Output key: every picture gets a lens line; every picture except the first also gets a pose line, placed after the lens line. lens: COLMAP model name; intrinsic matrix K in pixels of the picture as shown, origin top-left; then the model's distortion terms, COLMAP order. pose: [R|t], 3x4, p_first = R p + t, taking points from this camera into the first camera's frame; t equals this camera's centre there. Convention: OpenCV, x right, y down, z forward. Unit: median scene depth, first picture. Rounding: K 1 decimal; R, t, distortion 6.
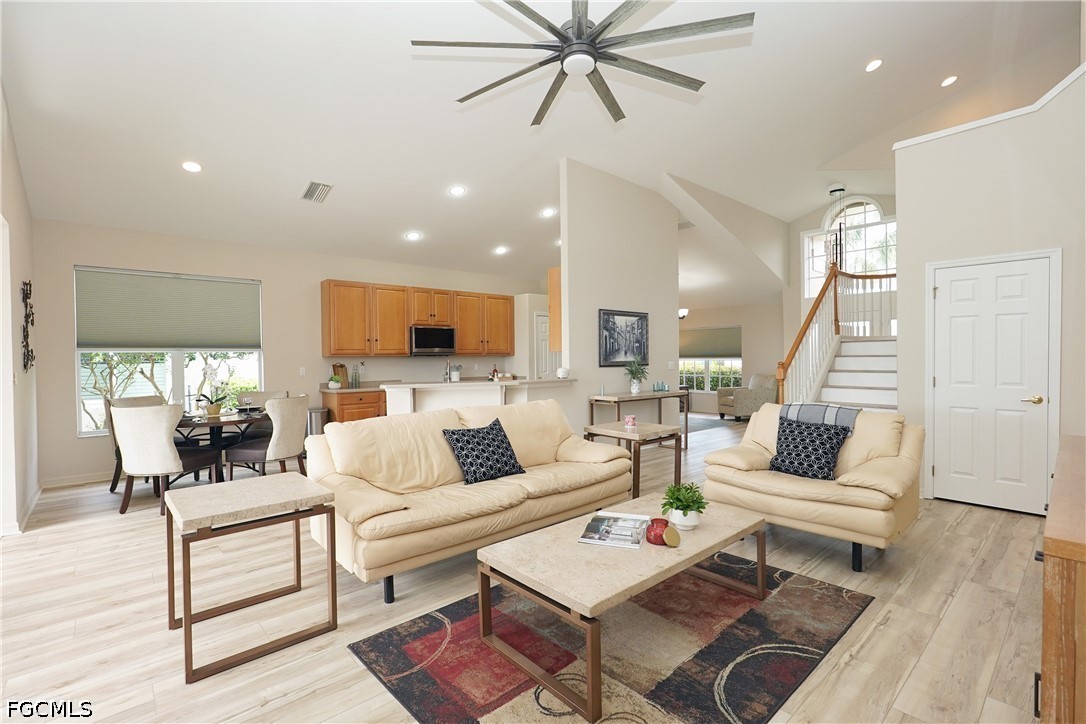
lens RADIAL K [[506.1, 0, 503.7], [0, 506.1, 368.5], [0, 0, 1]] dist [-0.012655, -0.000278]
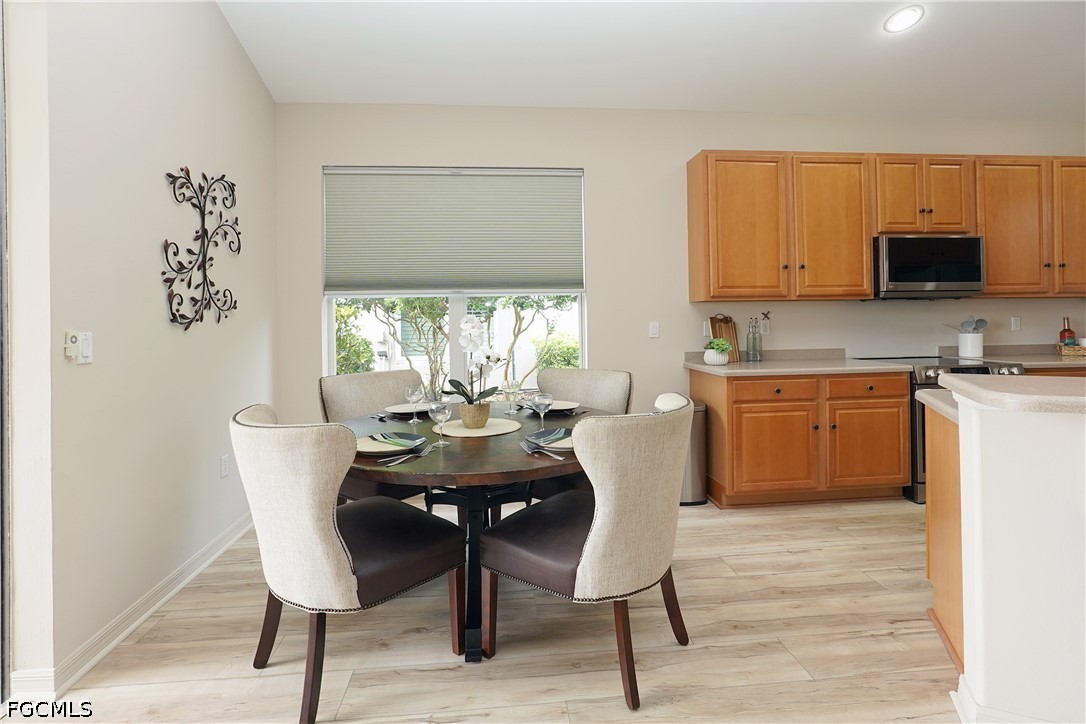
lens RADIAL K [[481.6, 0, 511.0], [0, 481.6, 315.7], [0, 0, 1]] dist [0.000646, 0.000160]
pose [[0.807773, -0.001971, -0.589490, -0.260312], [-0.006893, 0.999894, -0.012789, -0.001806], [0.589453, 0.014394, 0.807674, 0.587812]]
